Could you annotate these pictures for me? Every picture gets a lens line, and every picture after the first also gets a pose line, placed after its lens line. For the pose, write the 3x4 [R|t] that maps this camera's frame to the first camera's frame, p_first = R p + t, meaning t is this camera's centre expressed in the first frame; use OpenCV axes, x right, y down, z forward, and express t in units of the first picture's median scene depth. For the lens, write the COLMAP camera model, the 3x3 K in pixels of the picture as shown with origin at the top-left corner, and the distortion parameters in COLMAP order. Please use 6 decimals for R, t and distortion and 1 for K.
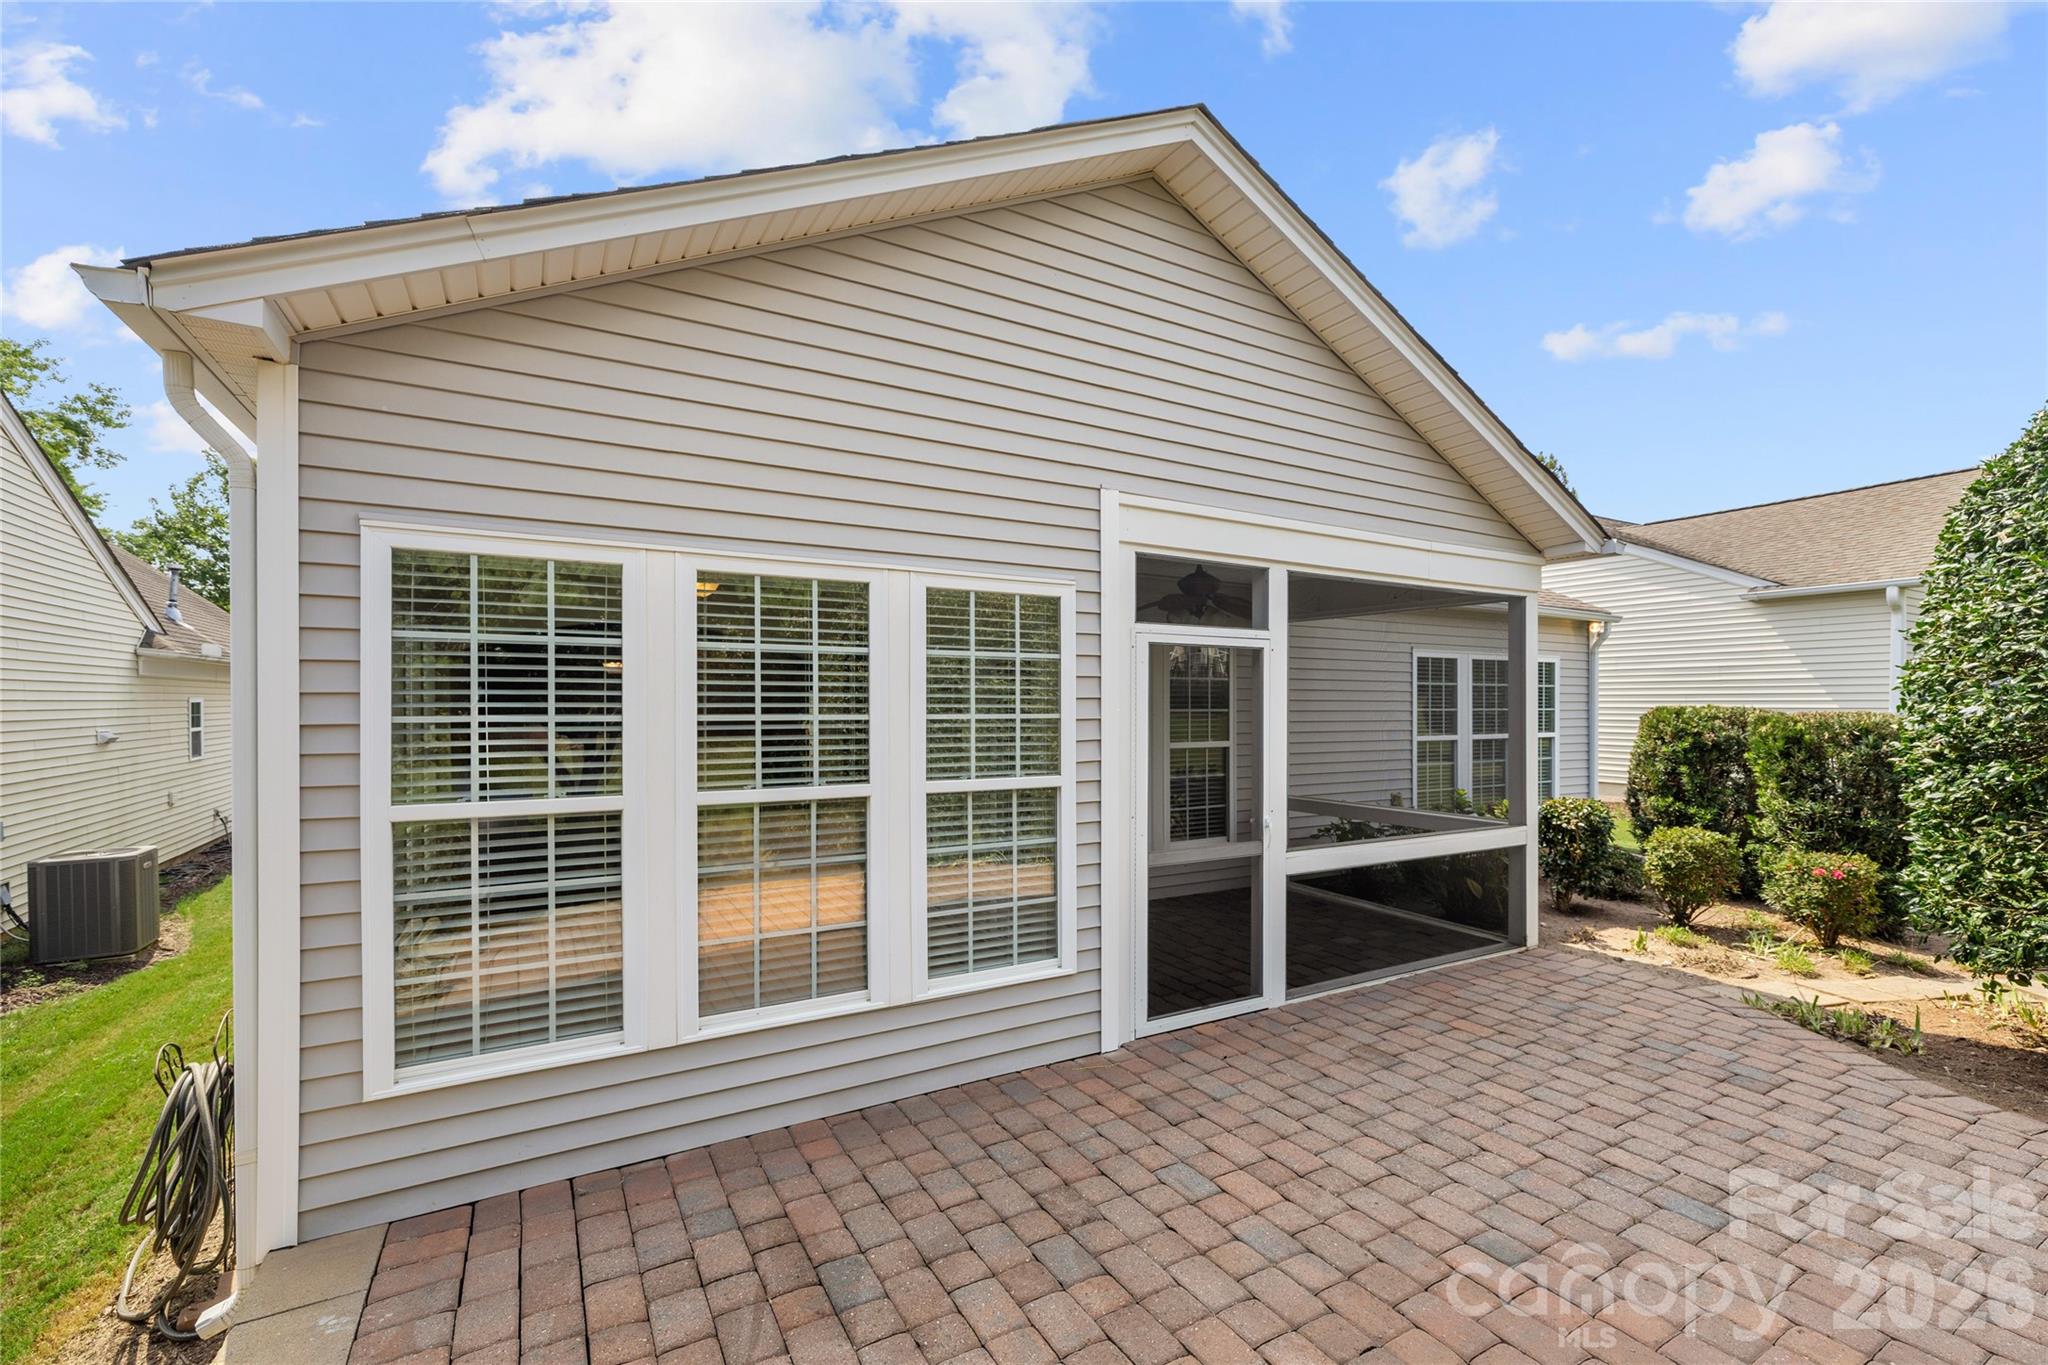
lens RADIAL K [[867.7, 0, 1048.5], [0, 867.7, 708.1], [0, 0, 1]] dist [0.000000, 0.000140]
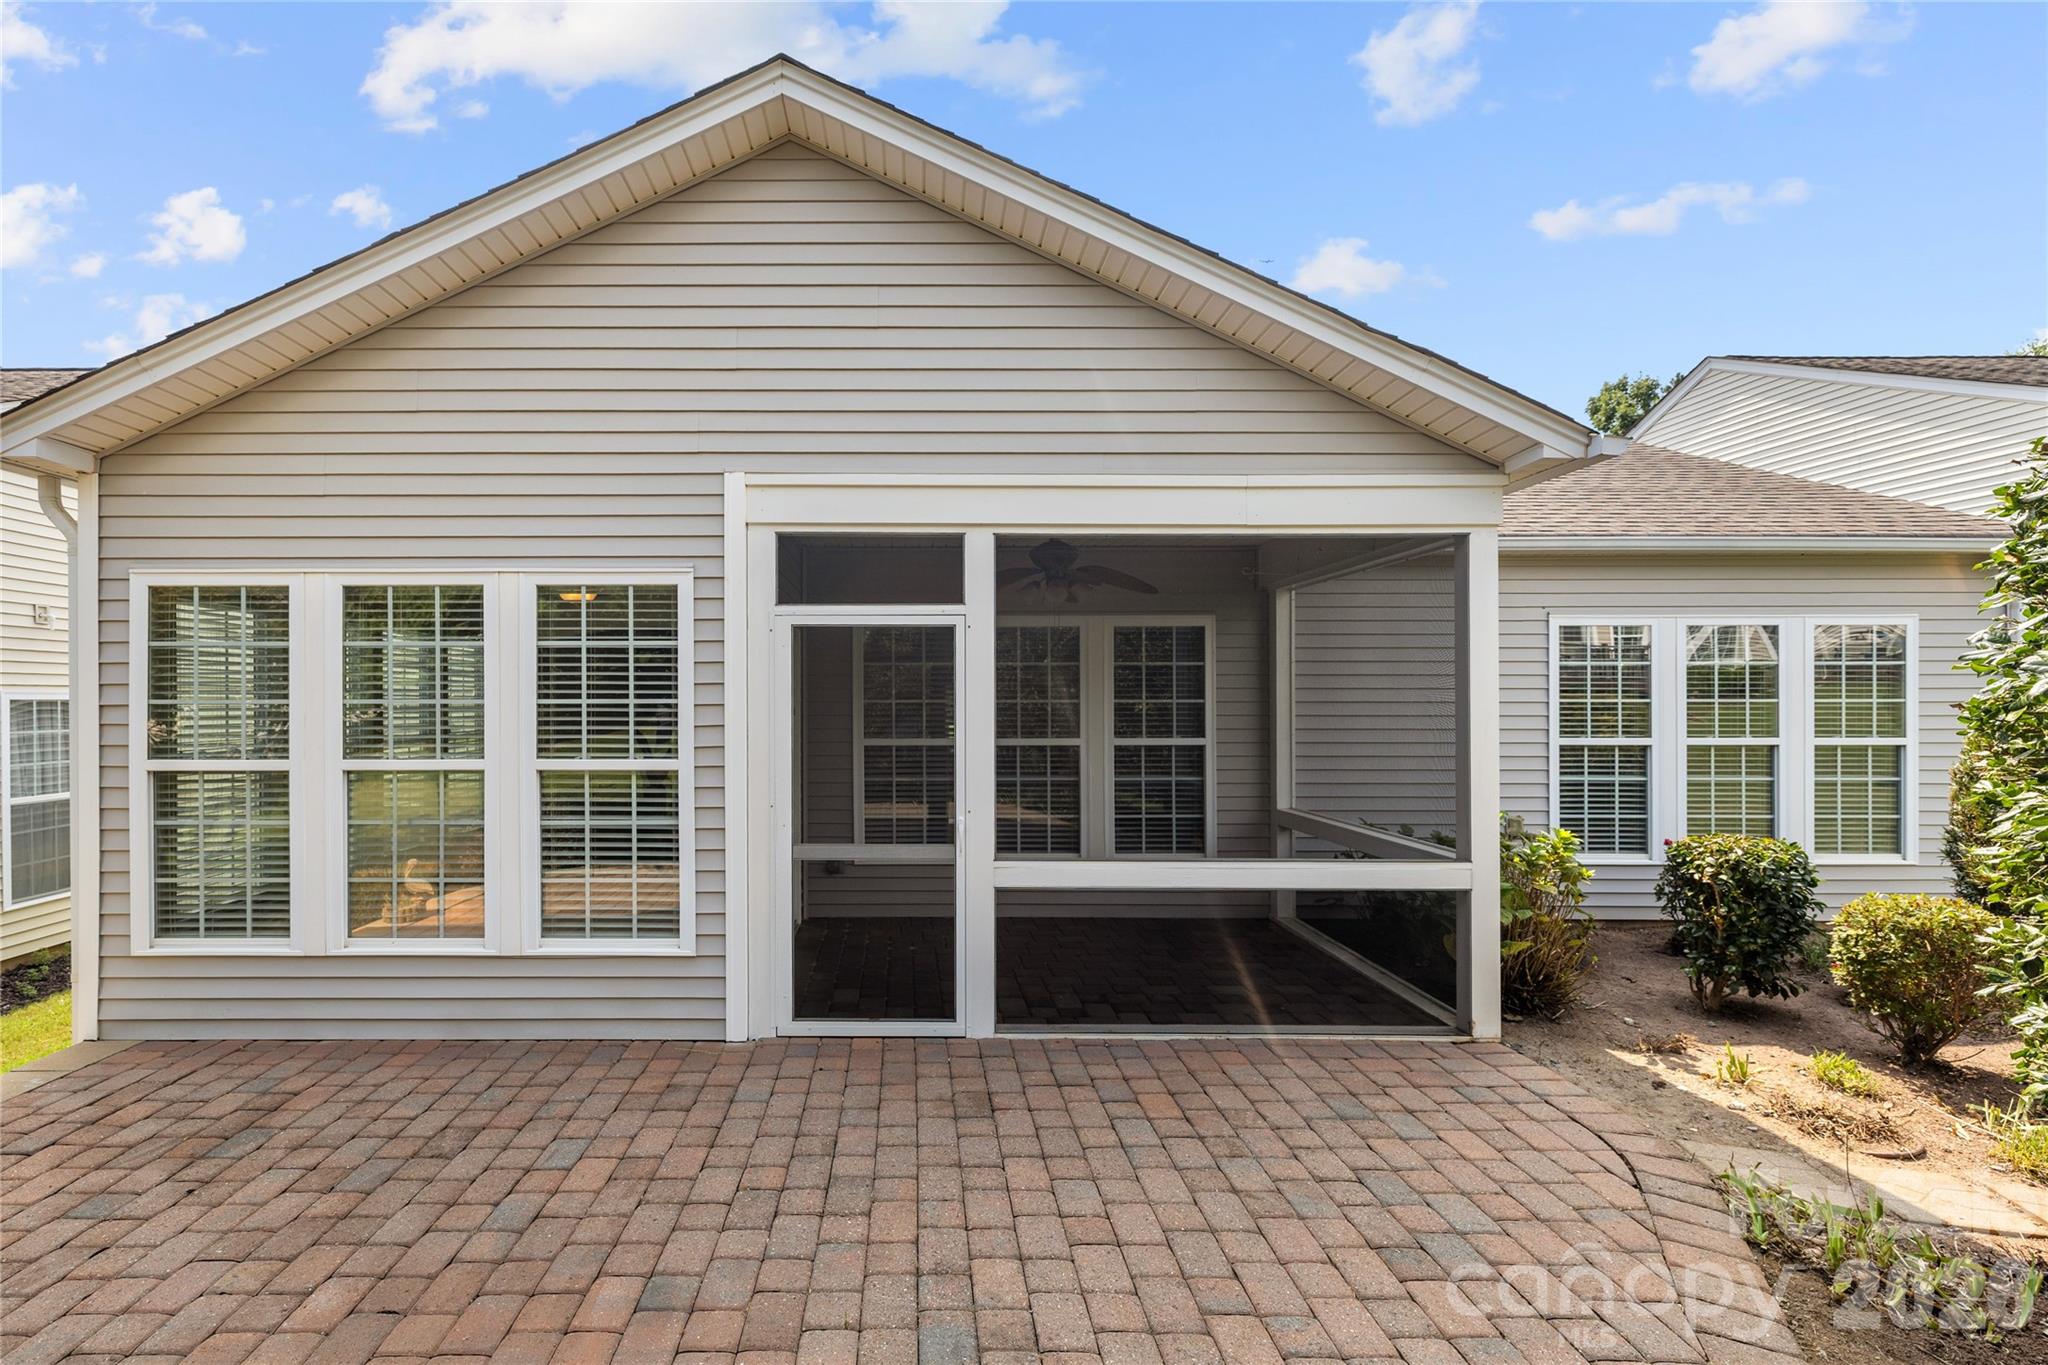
lens RADIAL K [[919.7, 0, 922.7], [0, 919.7, 704.5], [0, 0, 1]] dist [0.000921, 0.000161]
pose [[0.864202, -0.000716, -0.503145, 0.789819], [0.000199, 0.999999, -0.001081, 0.013575], [0.503145, 0.000834, 0.864201, 0.205039]]
